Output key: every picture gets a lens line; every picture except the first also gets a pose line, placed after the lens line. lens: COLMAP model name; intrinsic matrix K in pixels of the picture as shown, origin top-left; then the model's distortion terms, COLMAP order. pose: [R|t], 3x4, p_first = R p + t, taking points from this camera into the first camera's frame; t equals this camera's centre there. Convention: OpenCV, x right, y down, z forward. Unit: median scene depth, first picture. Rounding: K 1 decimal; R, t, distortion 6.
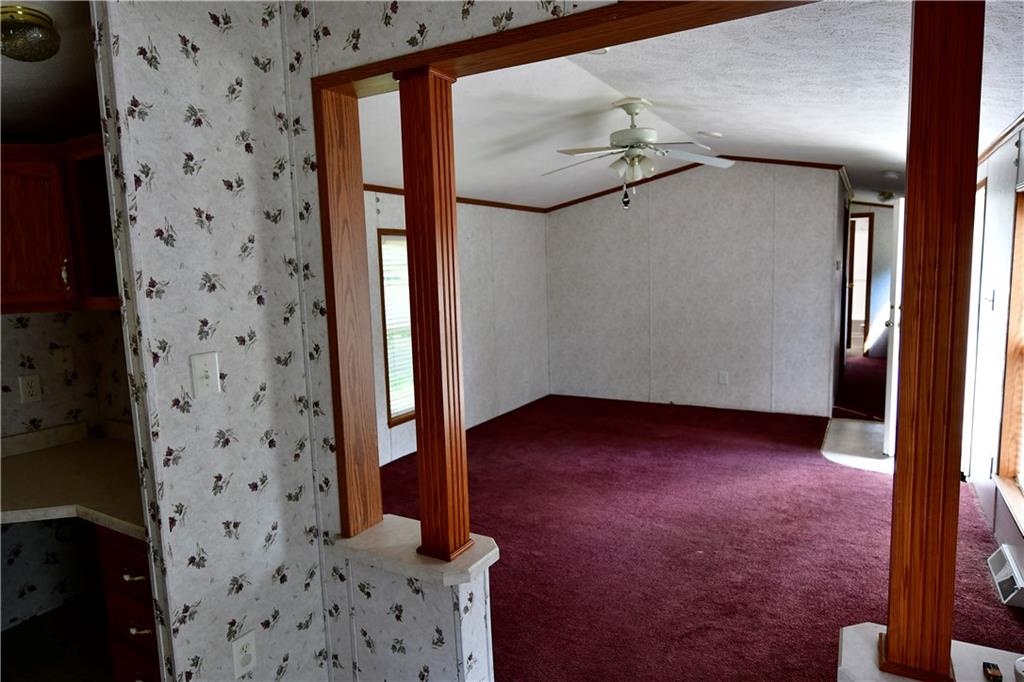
lens RADIAL K [[622.2, 0, 507.1], [0, 622.2, 339.1], [0, 0, 1]] dist [-0.008482, 0.001313]
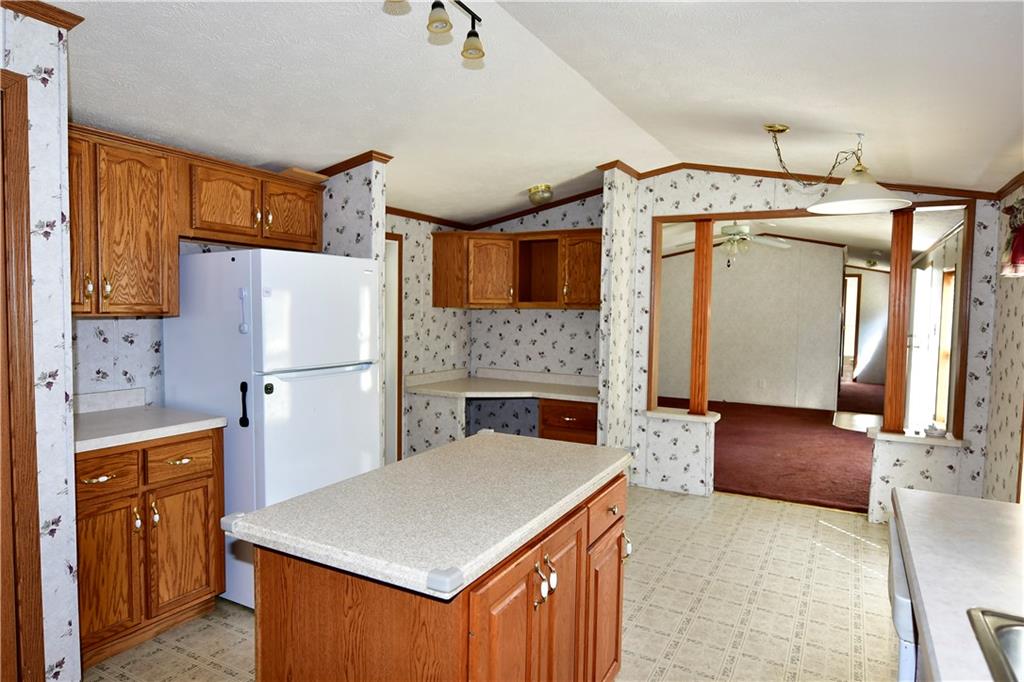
lens RADIAL K [[622.2, 0, 507.8], [0, 622.2, 338.8], [0, 0, 1]] dist [-0.008482, 0.001313]
pose [[0.998653, 0.044336, 0.026947, -0.637009], [-0.042569, 0.997110, -0.062927, 0.165182], [-0.029659, 0.061695, 0.997654, -0.963502]]
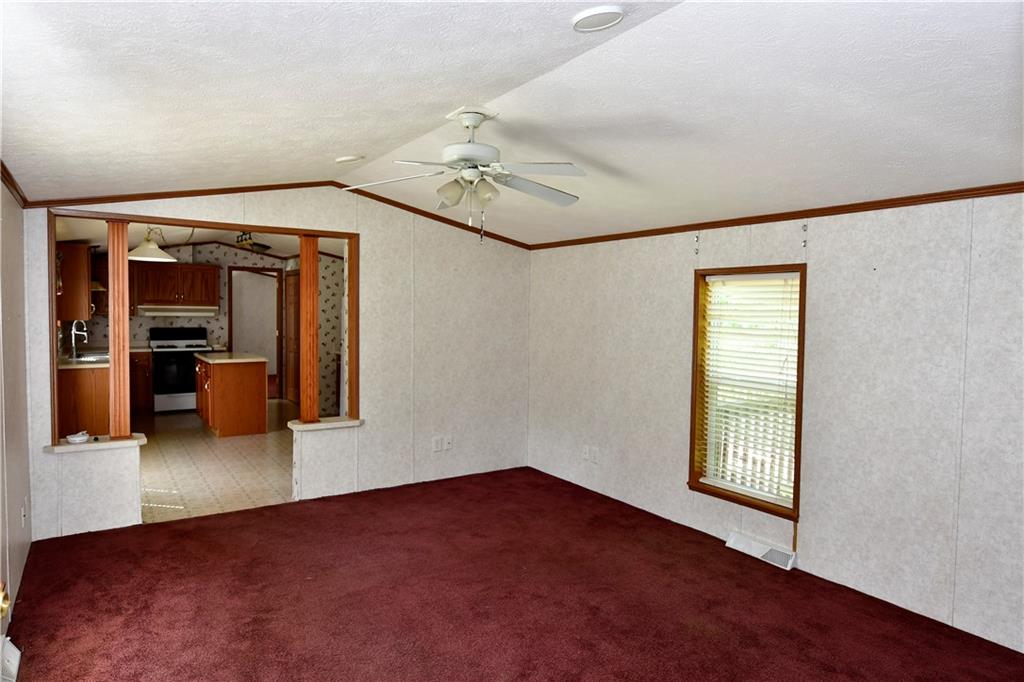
lens RADIAL K [[622.2, 0, 512.9], [0, 622.2, 341.8], [0, 0, 1]] dist [-0.008482, 0.001313]
pose [[-0.433957, 0.073394, -0.897939, 3.554381], [-0.106052, 0.985586, 0.131811, -0.819760], [0.894670, 0.152429, -0.419918, 5.504429]]
